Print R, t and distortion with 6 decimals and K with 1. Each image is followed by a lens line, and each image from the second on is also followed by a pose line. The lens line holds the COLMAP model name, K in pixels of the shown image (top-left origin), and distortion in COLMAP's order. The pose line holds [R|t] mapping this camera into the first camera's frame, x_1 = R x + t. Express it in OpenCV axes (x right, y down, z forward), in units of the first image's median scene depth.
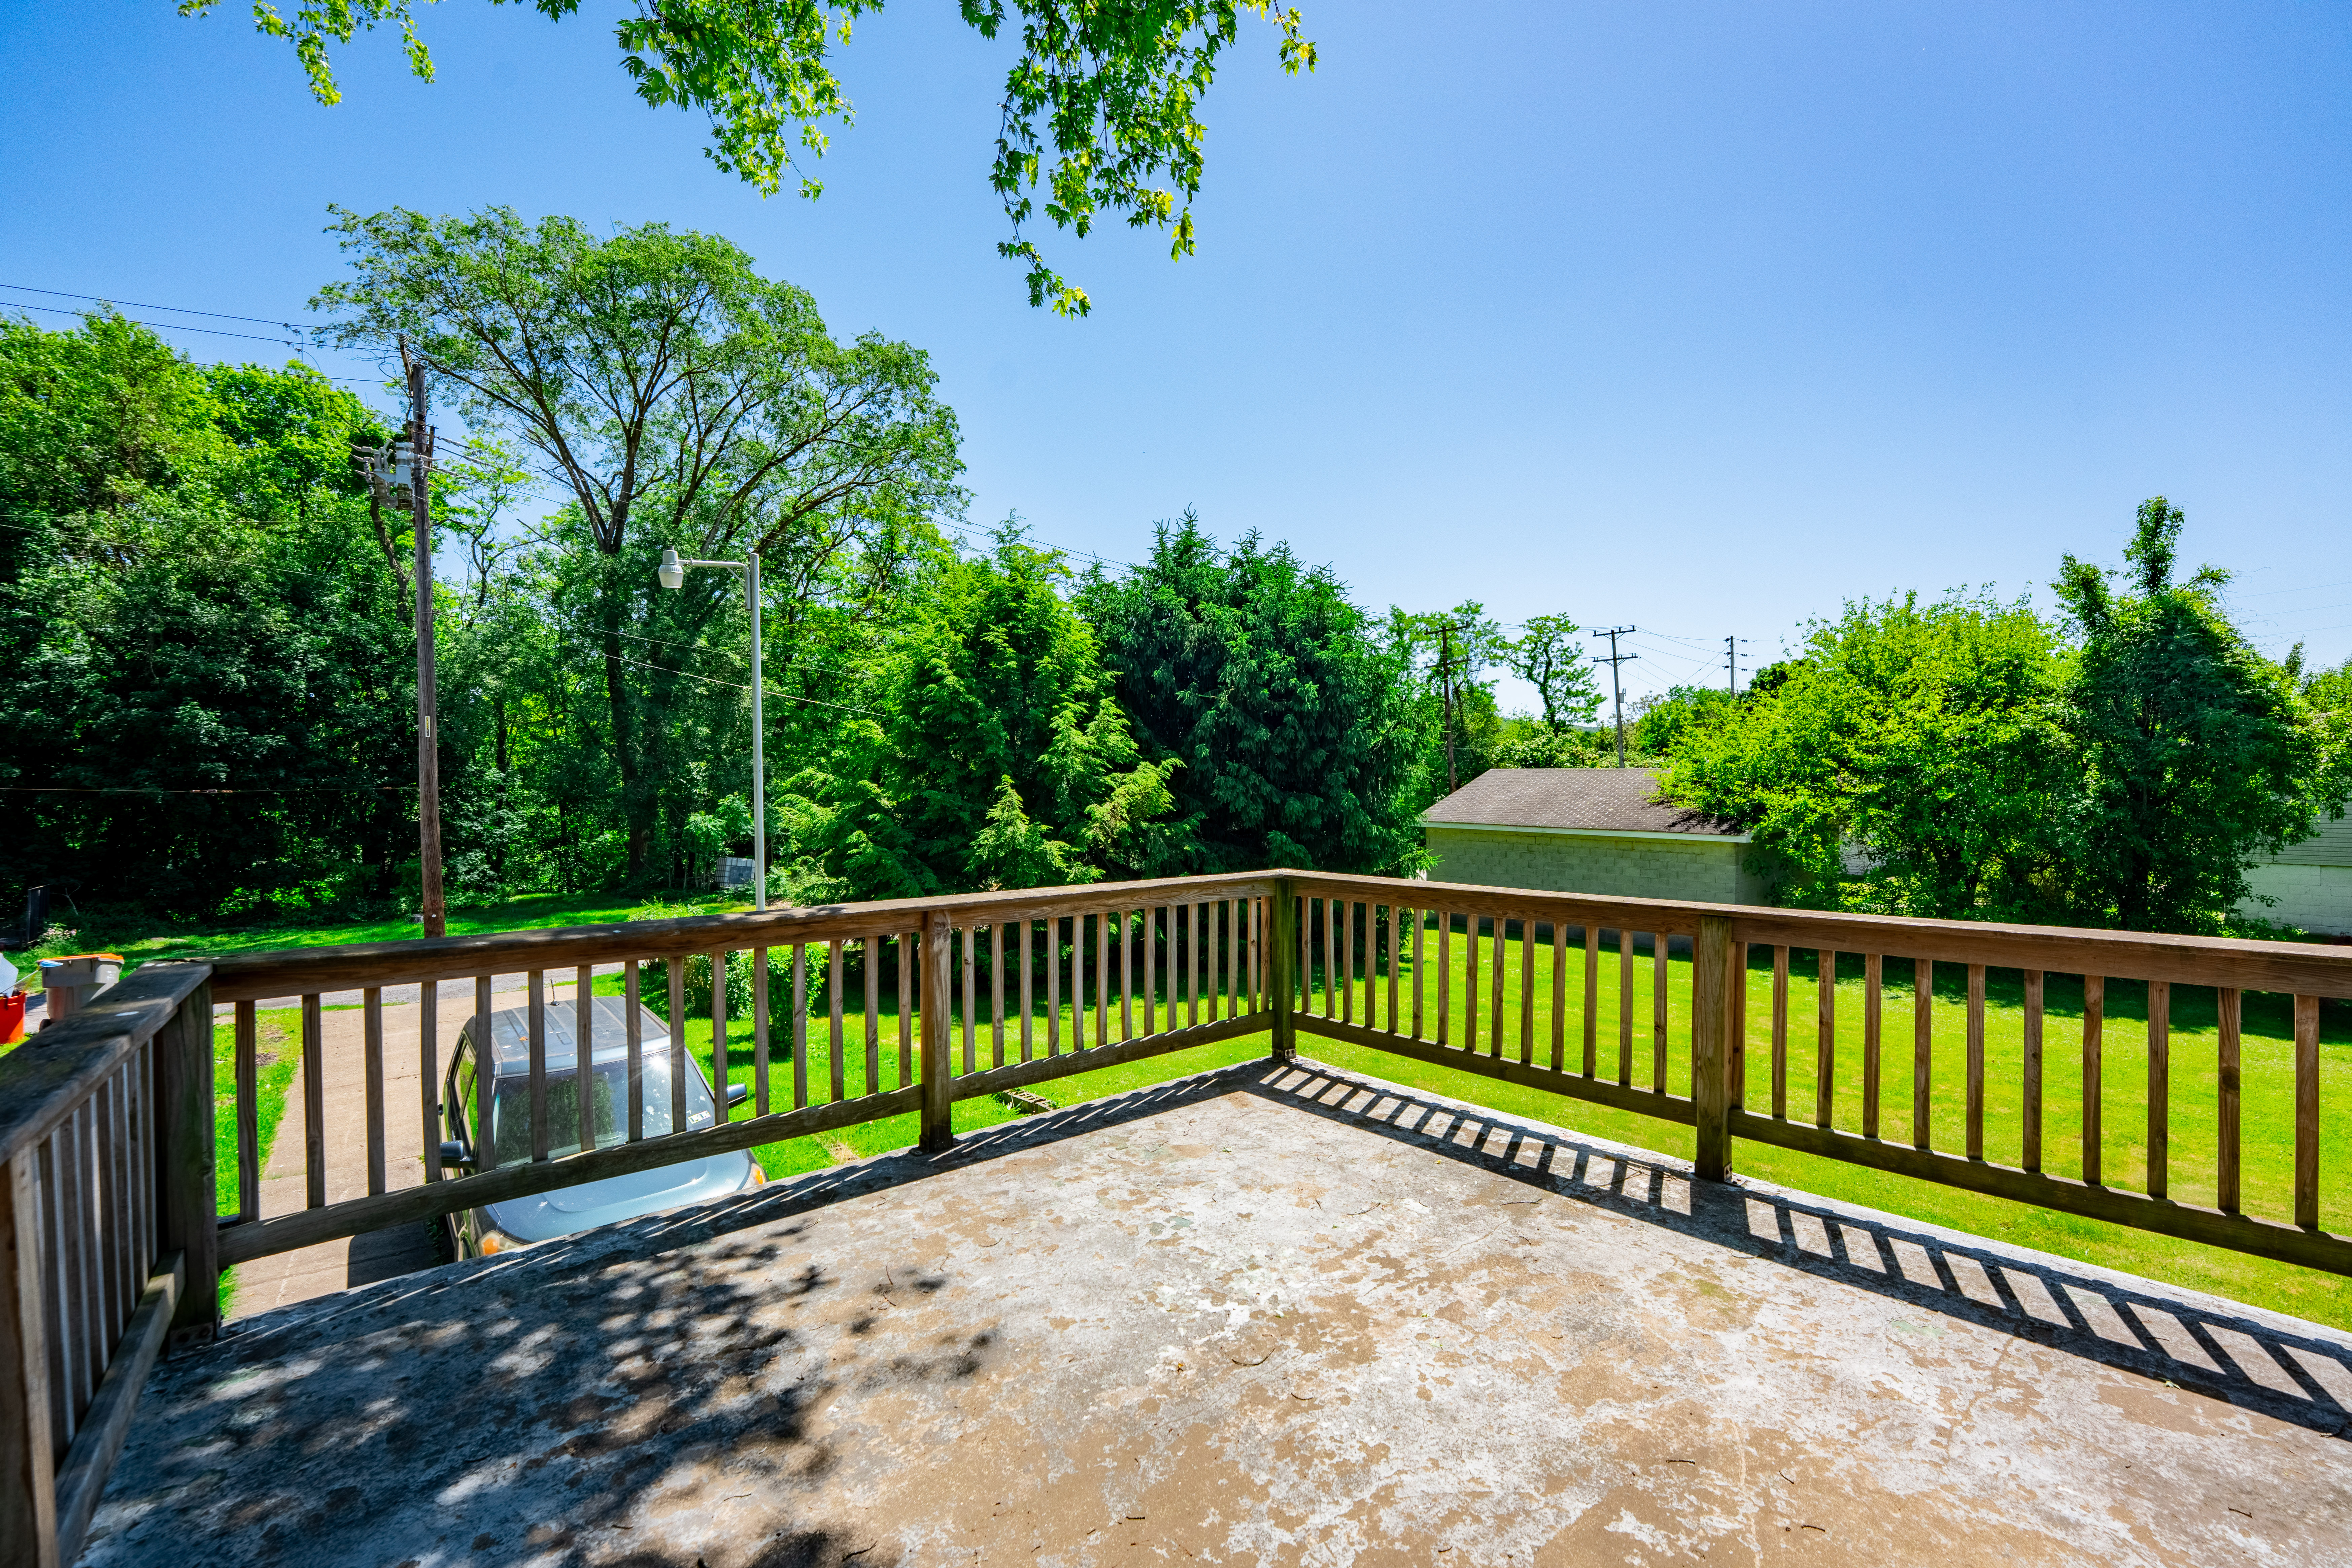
lens RADIAL K [[949.7, 0, 1171.6], [0, 949.7, 793.8], [0, 0, 1]] dist [-0.007895, -0.000230]
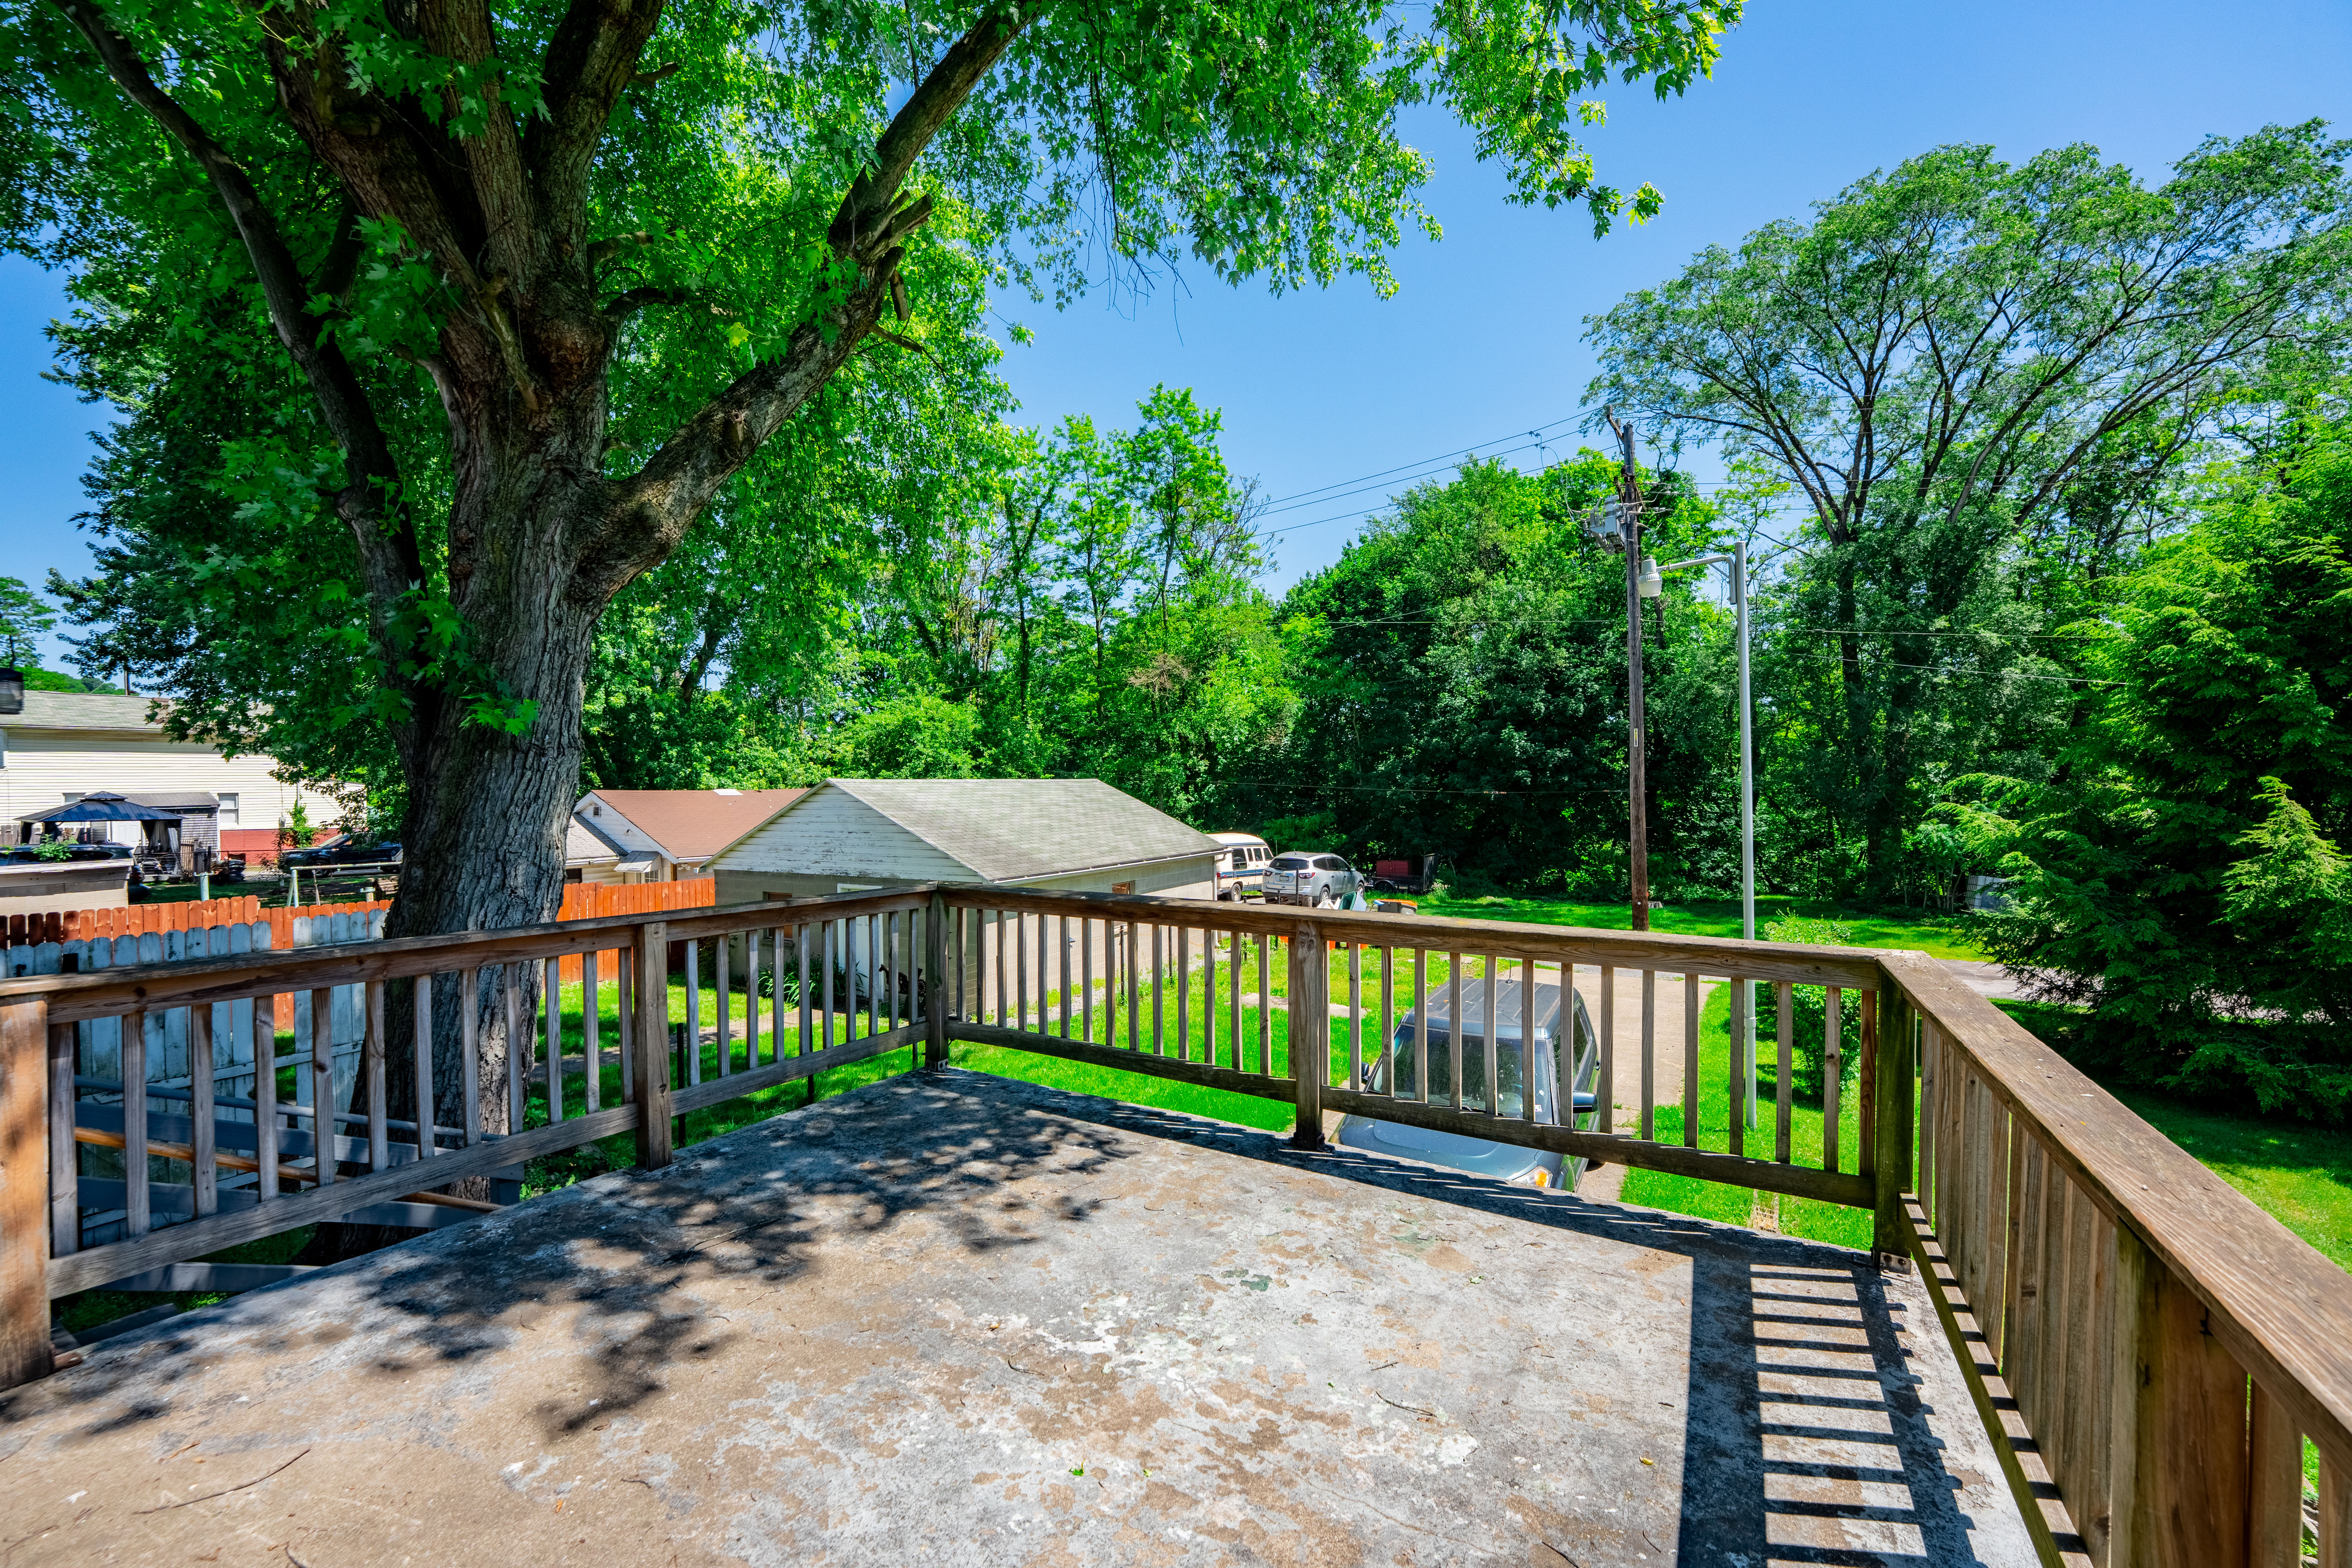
lens RADIAL K [[949.7, 0, 1169.8], [0, 949.7, 782.5], [0, 0, 1]] dist [-0.007895, -0.000230]
pose [[0.345010, 0.000038, -0.938599, 0.620298], [-0.012589, 0.999910, -0.004587, -0.020350], [0.938514, 0.013399, 0.344980, 0.440630]]
